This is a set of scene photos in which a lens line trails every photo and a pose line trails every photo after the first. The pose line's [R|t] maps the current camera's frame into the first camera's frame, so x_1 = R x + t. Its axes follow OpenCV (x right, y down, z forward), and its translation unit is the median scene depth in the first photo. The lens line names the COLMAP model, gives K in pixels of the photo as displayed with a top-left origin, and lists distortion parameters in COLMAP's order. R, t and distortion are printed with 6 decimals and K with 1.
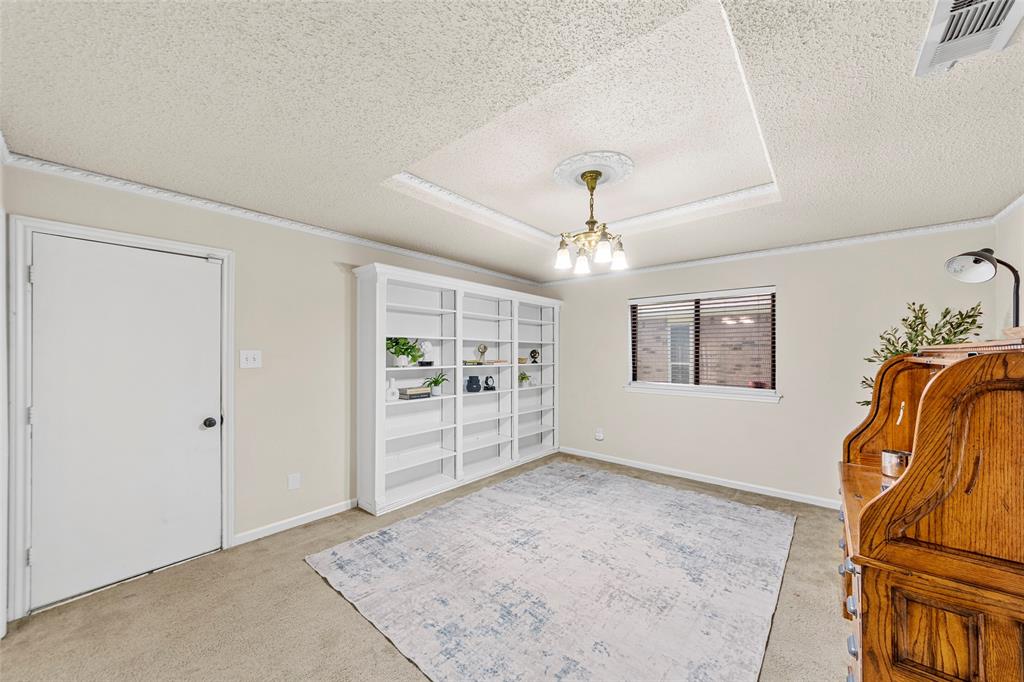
lens RADIAL K [[374.0, 0, 513.4], [0, 374.0, 350.2], [0, 0, 1]] dist [0.001777, -0.001732]
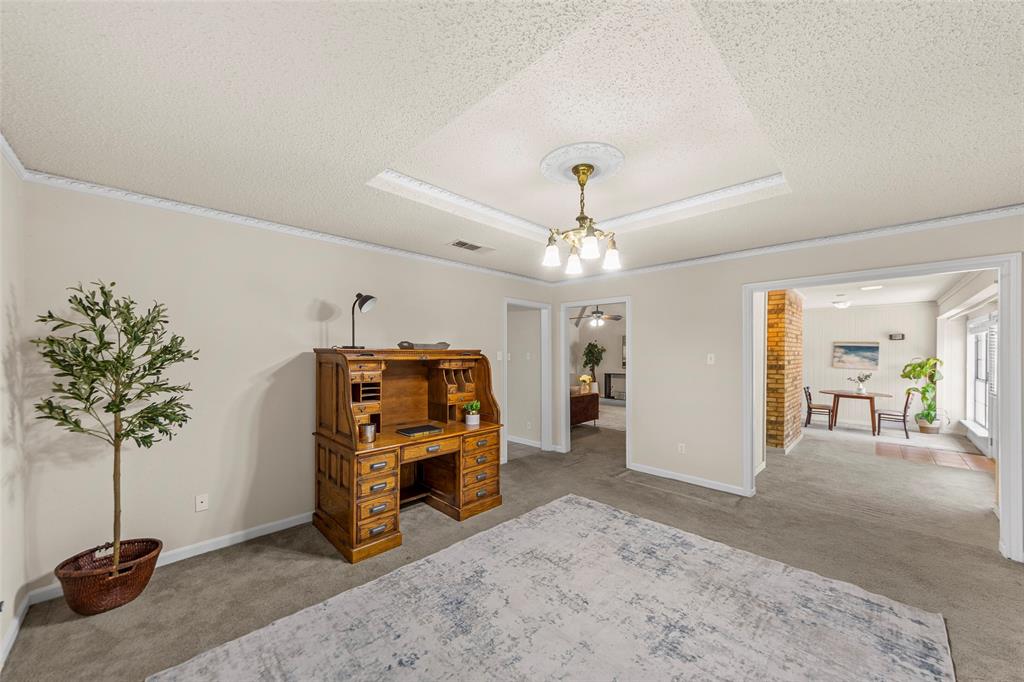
lens RADIAL K [[374.0, 0, 510.3], [0, 374.0, 351.3], [0, 0, 1]] dist [0.001777, -0.001732]
pose [[-0.996547, -0.004327, 0.082913, 0.210112], [-0.004742, 0.999977, -0.004809, 0.001765], [-0.082890, -0.005185, -0.996545, 1.338459]]
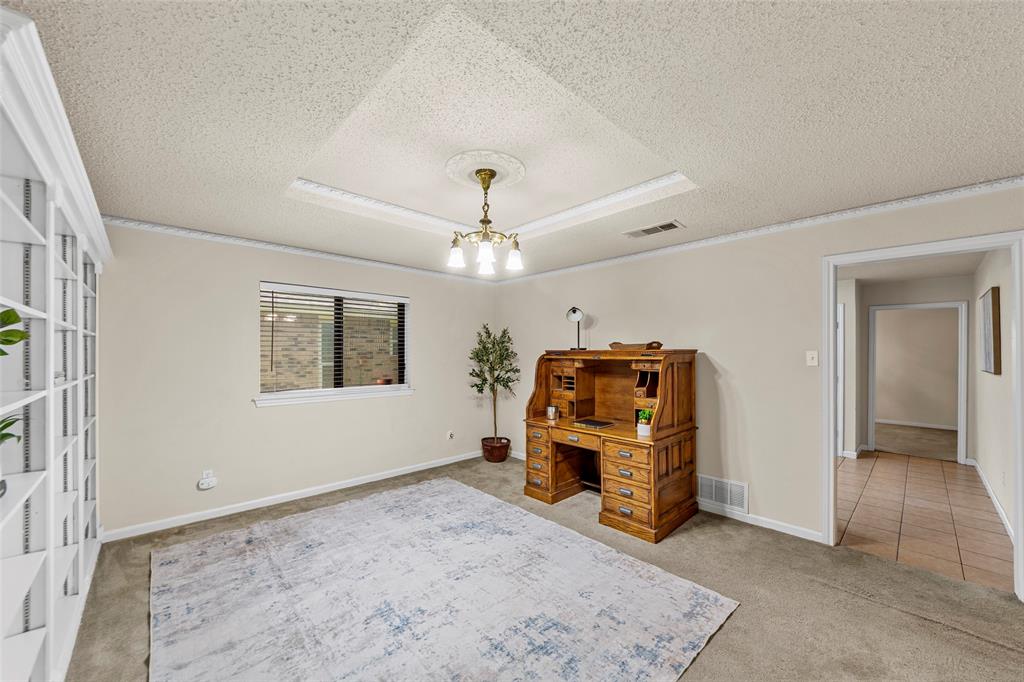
lens RADIAL K [[389.1, 0, 519.2], [0, 389.1, 346.6], [0, 0, 1]] dist [0.001535, -0.000414]
pose [[0.103405, 0.011044, 0.994578, -0.541207], [-0.004927, 0.999932, -0.010591, -0.002866], [-0.994627, -0.003805, 0.103453, 0.548515]]
